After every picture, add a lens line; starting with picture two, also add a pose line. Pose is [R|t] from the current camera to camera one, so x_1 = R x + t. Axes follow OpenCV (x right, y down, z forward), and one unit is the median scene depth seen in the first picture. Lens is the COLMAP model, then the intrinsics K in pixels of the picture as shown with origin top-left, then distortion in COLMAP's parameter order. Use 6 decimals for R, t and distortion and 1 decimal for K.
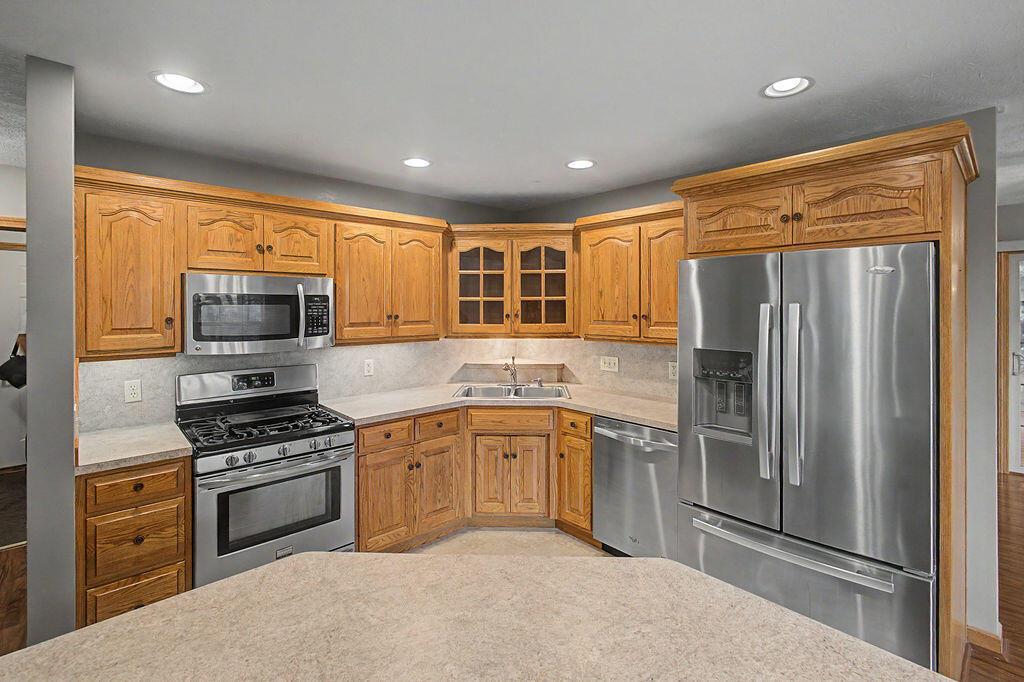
lens RADIAL K [[449.5, 0, 517.3], [0, 449.5, 302.8], [0, 0, 1]] dist [-0.010687, 0.002465]
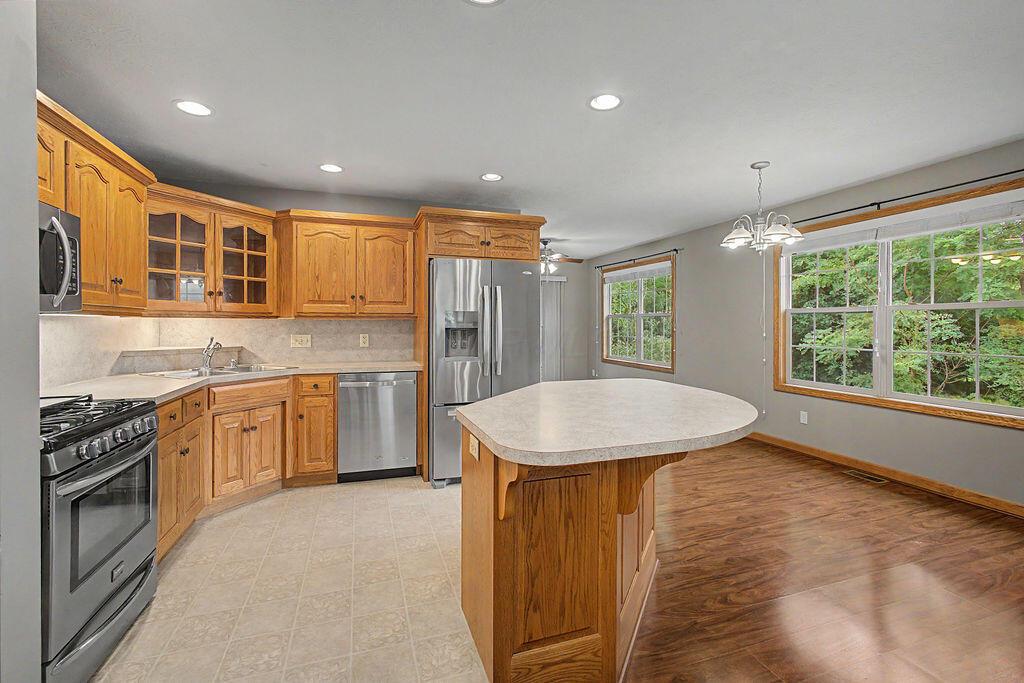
lens RADIAL K [[449.5, 0, 505.7], [0, 449.5, 324.3], [0, 0, 1]] dist [-0.010687, 0.002465]
pose [[0.410655, -0.000099, 0.911791, -0.701856], [-0.008277, 0.999958, 0.003836, 0.096122], [-0.911753, -0.009123, 0.410637, 0.064090]]
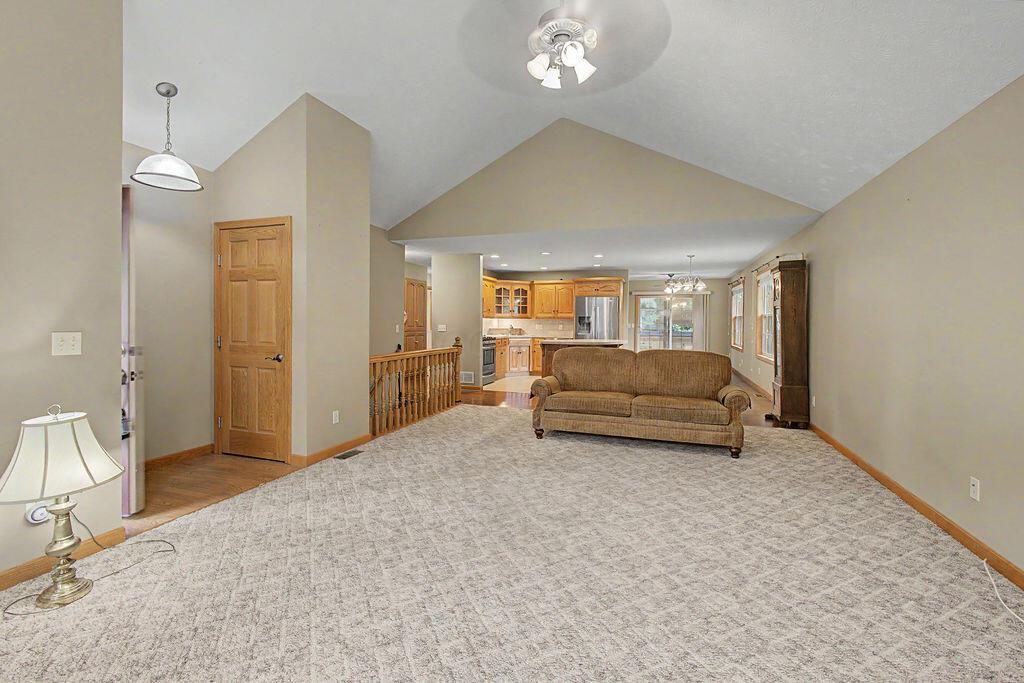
lens RADIAL K [[449.5, 0, 507.1], [0, 449.5, 322.4], [0, 0, 1]] dist [-0.010687, 0.002465]
pose [[0.882413, 0.005156, 0.470448, -1.655780], [-0.011402, 0.999881, 0.010429, 0.084217], [-0.470338, -0.014567, 0.882366, -1.872045]]
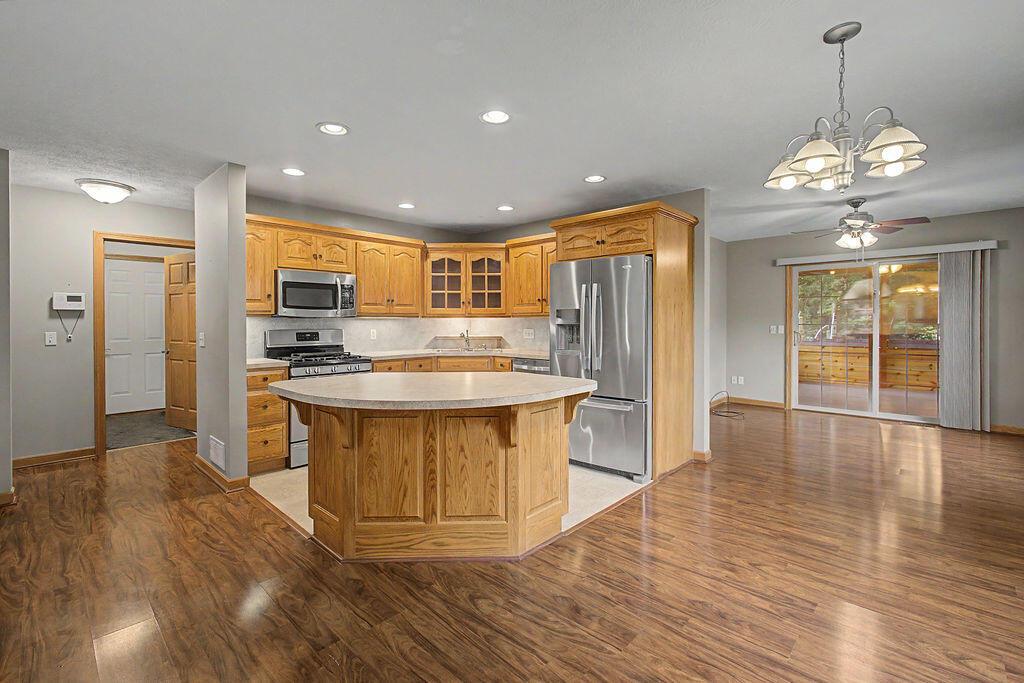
lens RADIAL K [[449.5, 0, 510.7], [0, 449.5, 323.1], [0, 0, 1]] dist [-0.010687, 0.002465]
pose [[0.998243, 0.000733, 0.059246, 0.056563], [-0.001128, 0.999977, 0.006624, 0.100630], [-0.059240, -0.006679, 0.998221, -0.624670]]
